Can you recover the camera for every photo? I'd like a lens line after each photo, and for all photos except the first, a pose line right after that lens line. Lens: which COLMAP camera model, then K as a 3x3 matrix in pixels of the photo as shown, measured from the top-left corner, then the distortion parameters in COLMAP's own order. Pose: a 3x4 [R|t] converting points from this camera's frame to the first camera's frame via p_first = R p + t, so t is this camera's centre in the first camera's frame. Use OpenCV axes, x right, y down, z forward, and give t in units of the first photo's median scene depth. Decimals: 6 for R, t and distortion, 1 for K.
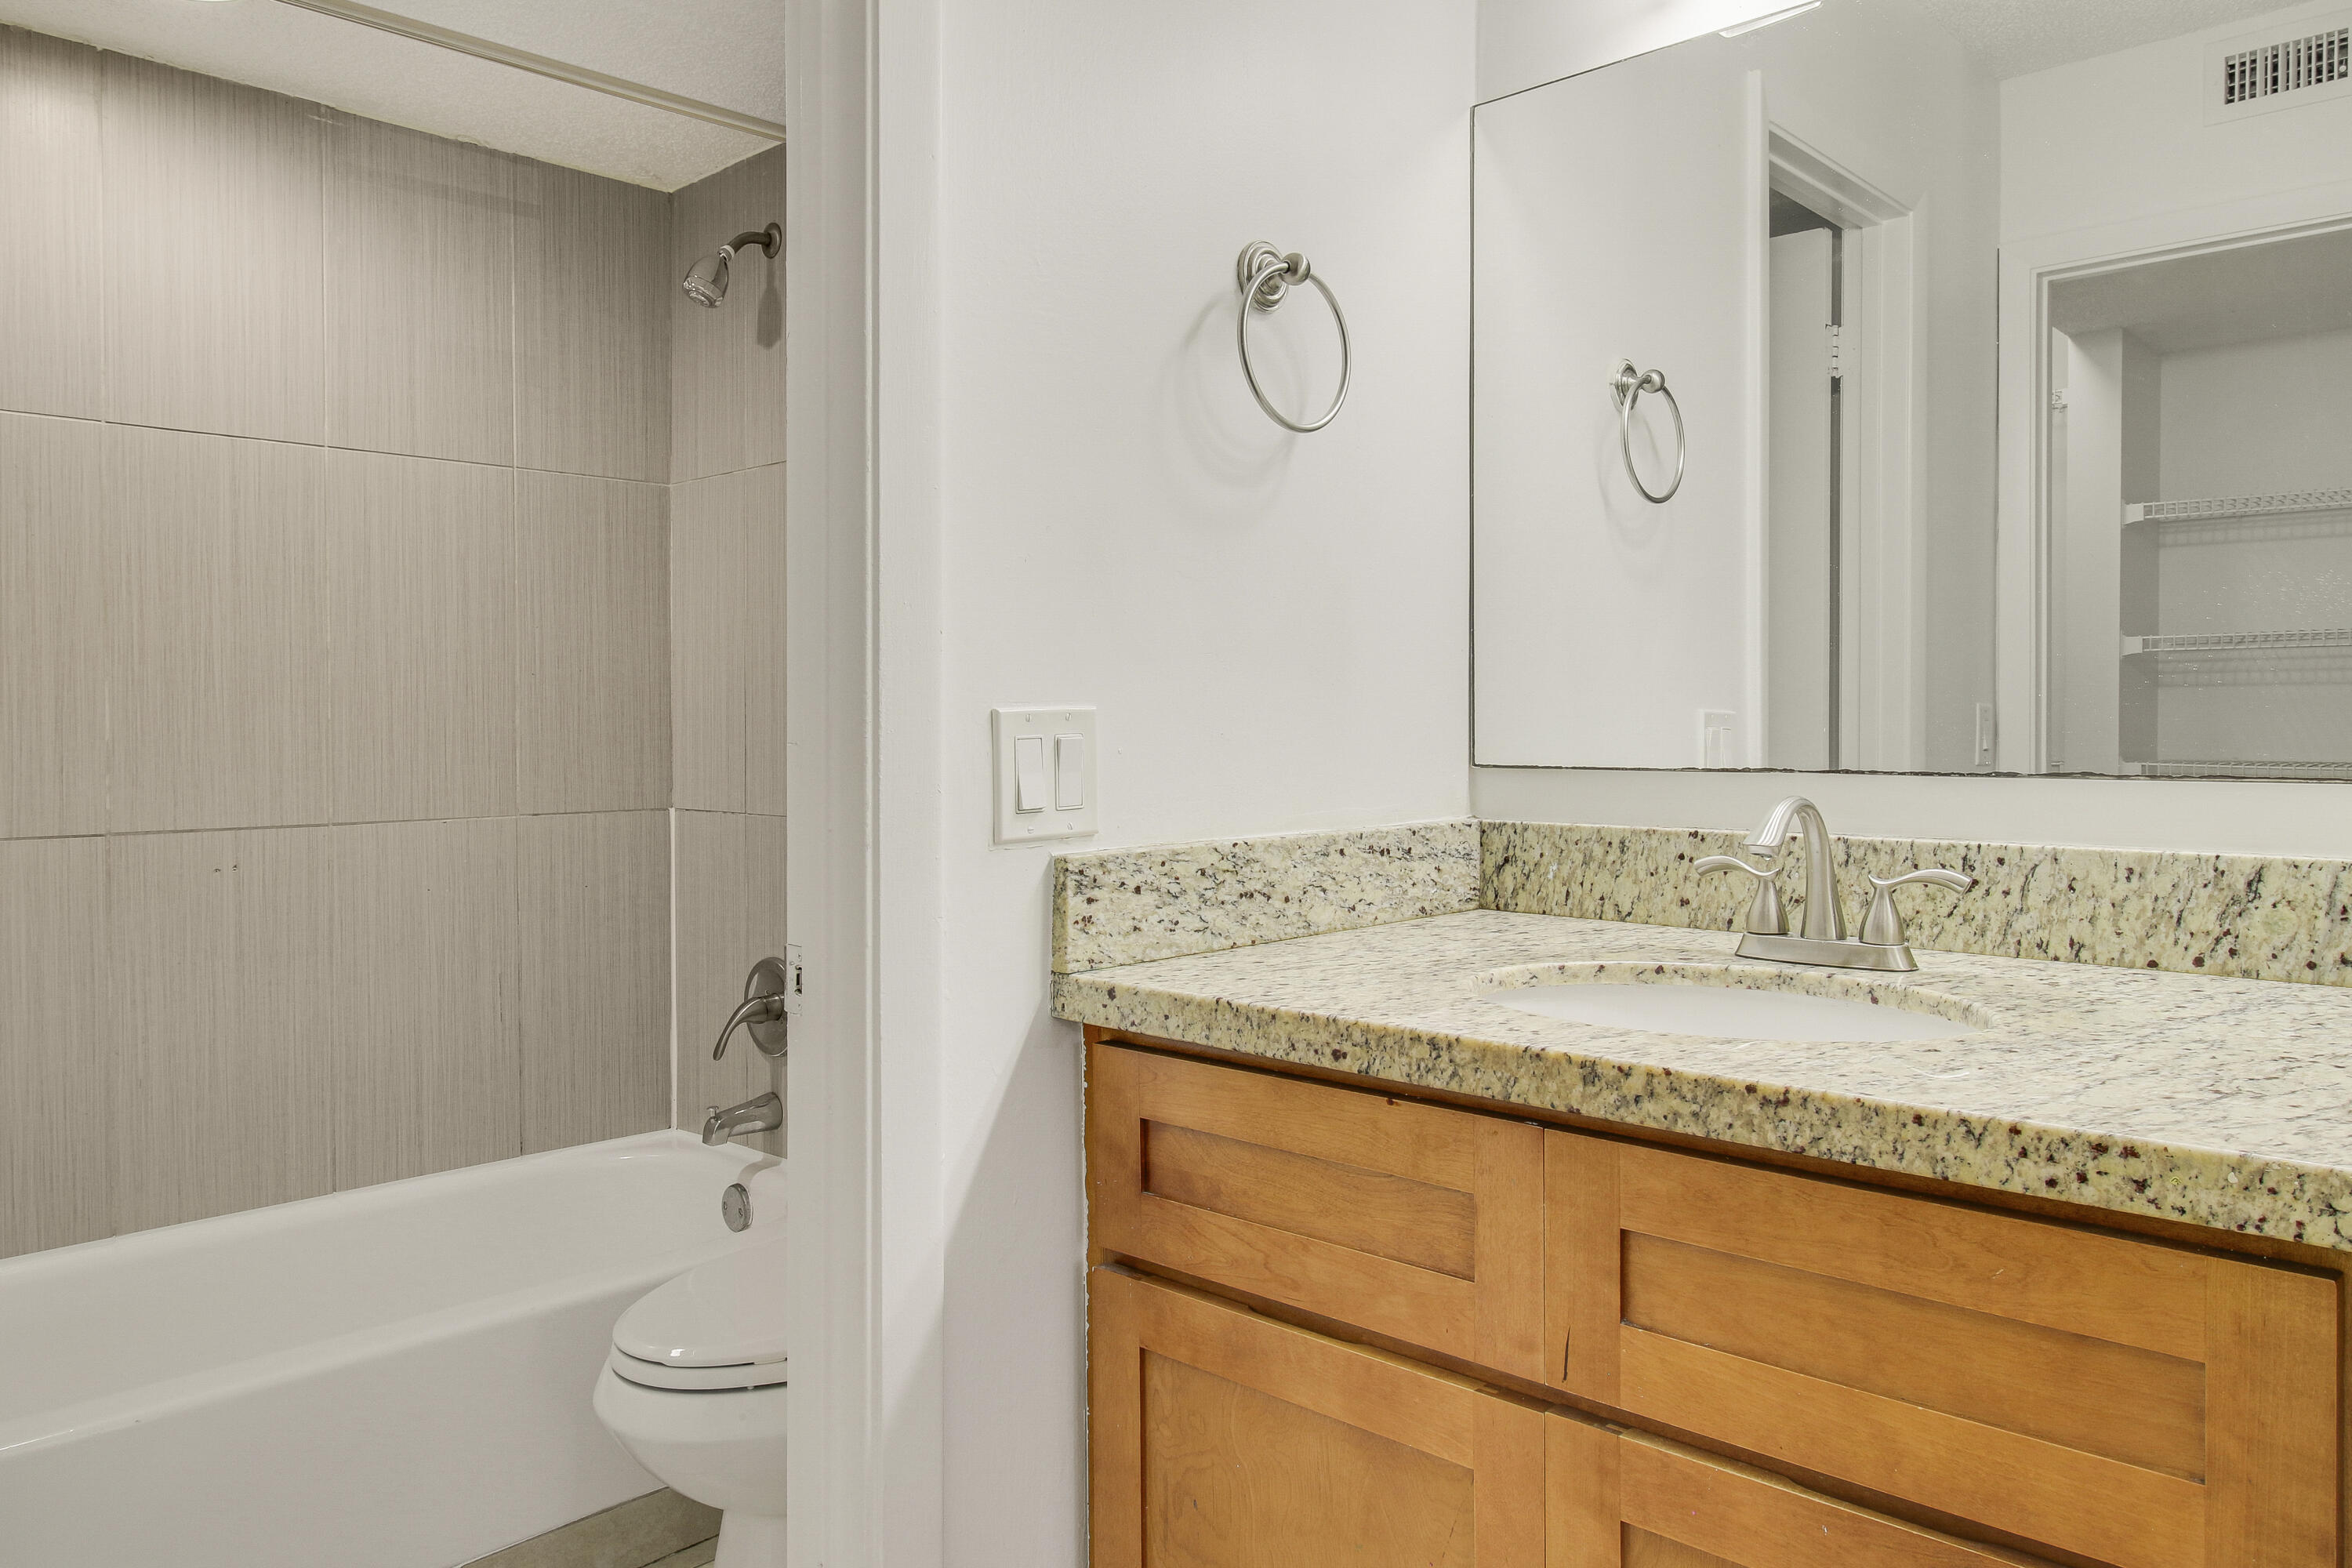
lens RADIAL K [[1594.1, 0, 1181.1], [0, 1594.1, 772.5], [0, 0, 1]] dist [-0.005899, -0.011553]
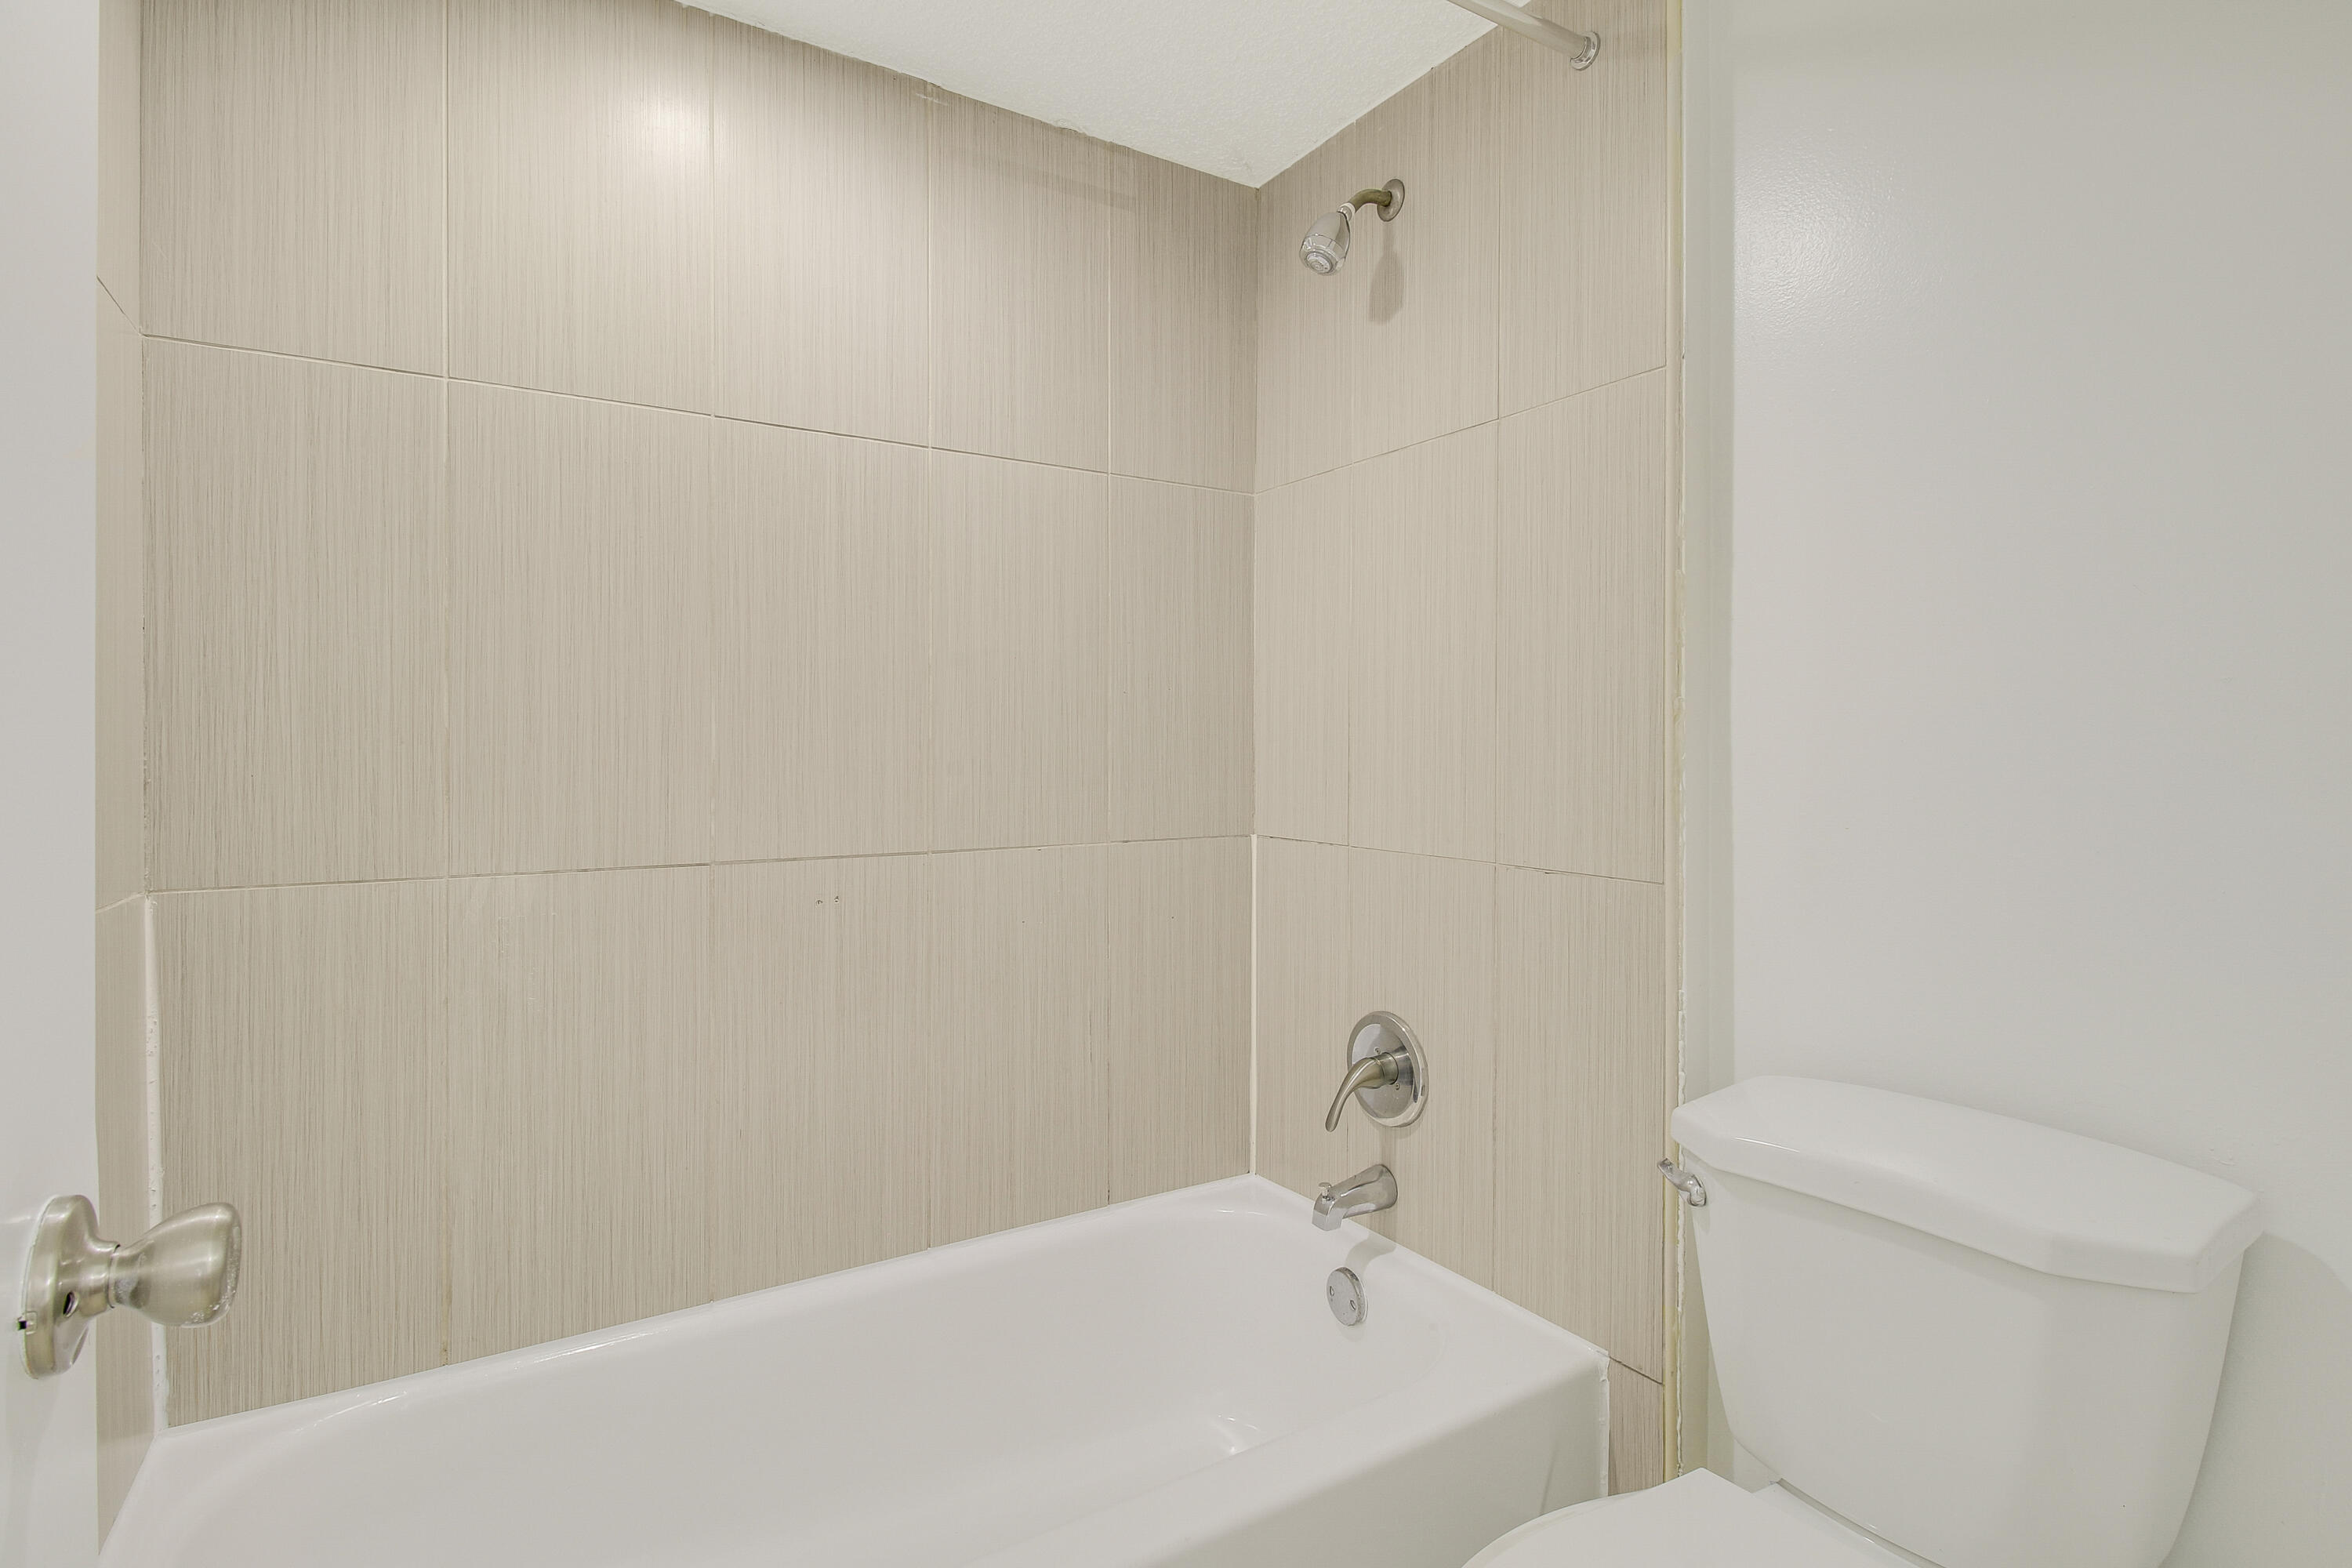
lens RADIAL K [[1115.1, 0, 1168.7], [0, 1115.1, 777.8], [0, 0, 1]] dist [-0.001759, -0.010884]
pose [[0.967934, 0.010223, -0.250996, -0.222019], [-0.011006, 0.999938, -0.001716, -0.010742], [0.250963, 0.004423, 0.967987, 0.378423]]
